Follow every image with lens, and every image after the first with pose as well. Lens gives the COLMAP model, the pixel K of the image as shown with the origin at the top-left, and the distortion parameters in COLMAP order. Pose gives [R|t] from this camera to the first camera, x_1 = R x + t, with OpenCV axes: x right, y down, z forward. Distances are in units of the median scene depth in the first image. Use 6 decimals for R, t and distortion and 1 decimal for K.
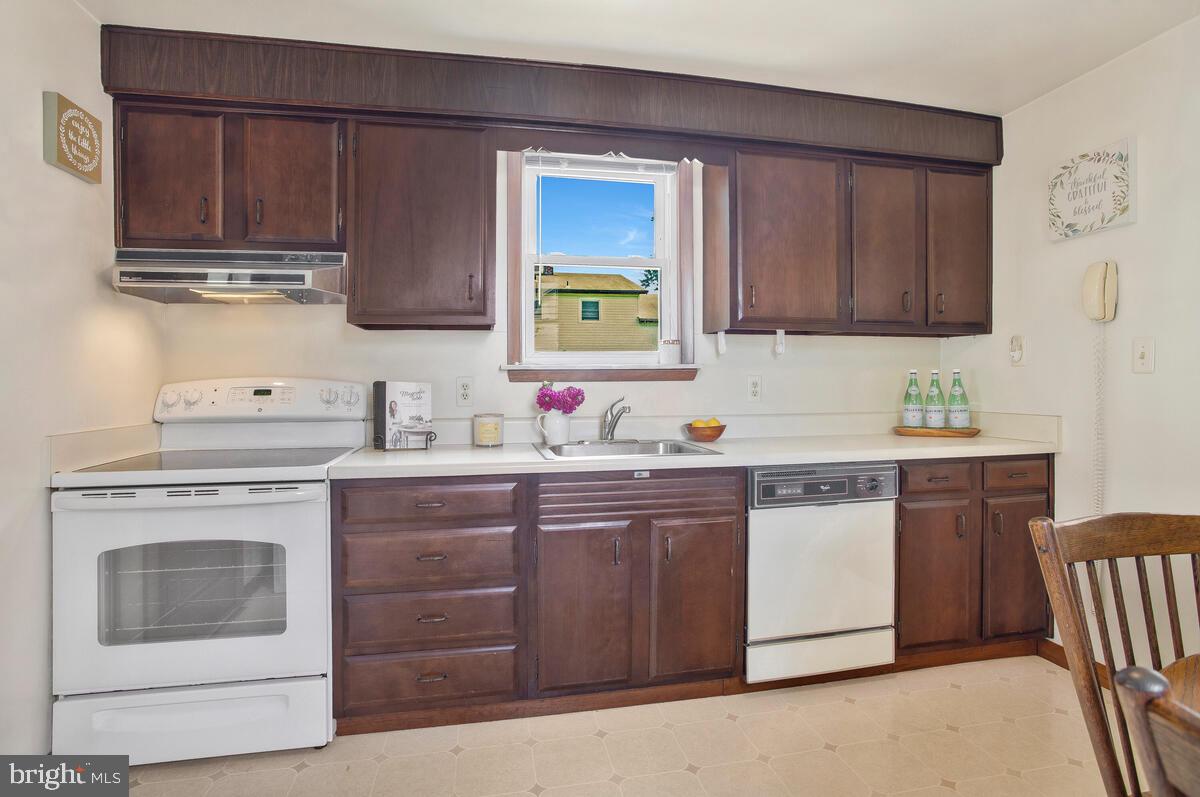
lens RADIAL K [[588.8, 0, 599.8], [0, 588.8, 378.2], [0, 0, 1]] dist [-0.020214, 0.000790]
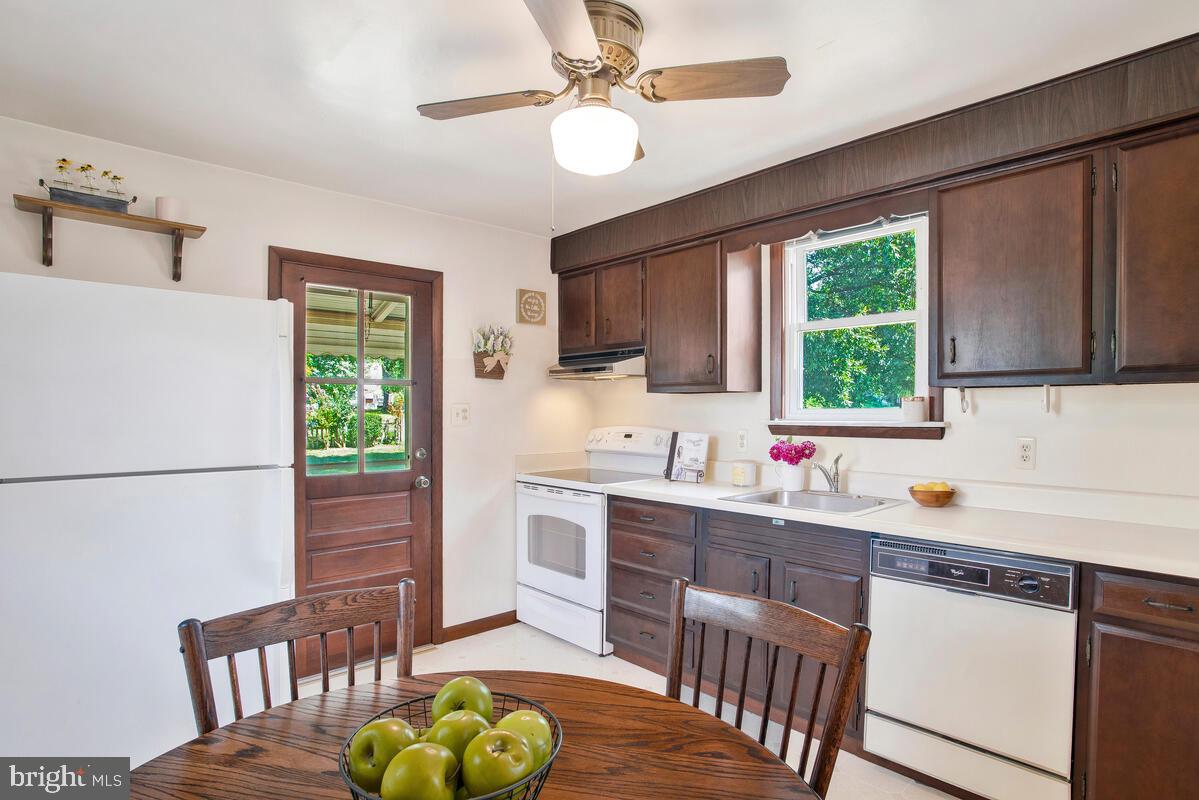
lens RADIAL K [[627.2, 0, 599.5], [0, 627.2, 400.0], [0, 0, 1]] dist [-0.001739, 0.000757]
pose [[0.531331, -0.008523, -0.847121, 0.876762], [0.001754, 0.999958, -0.008961, -0.062486], [0.847162, 0.003276, 0.531324, 0.045097]]
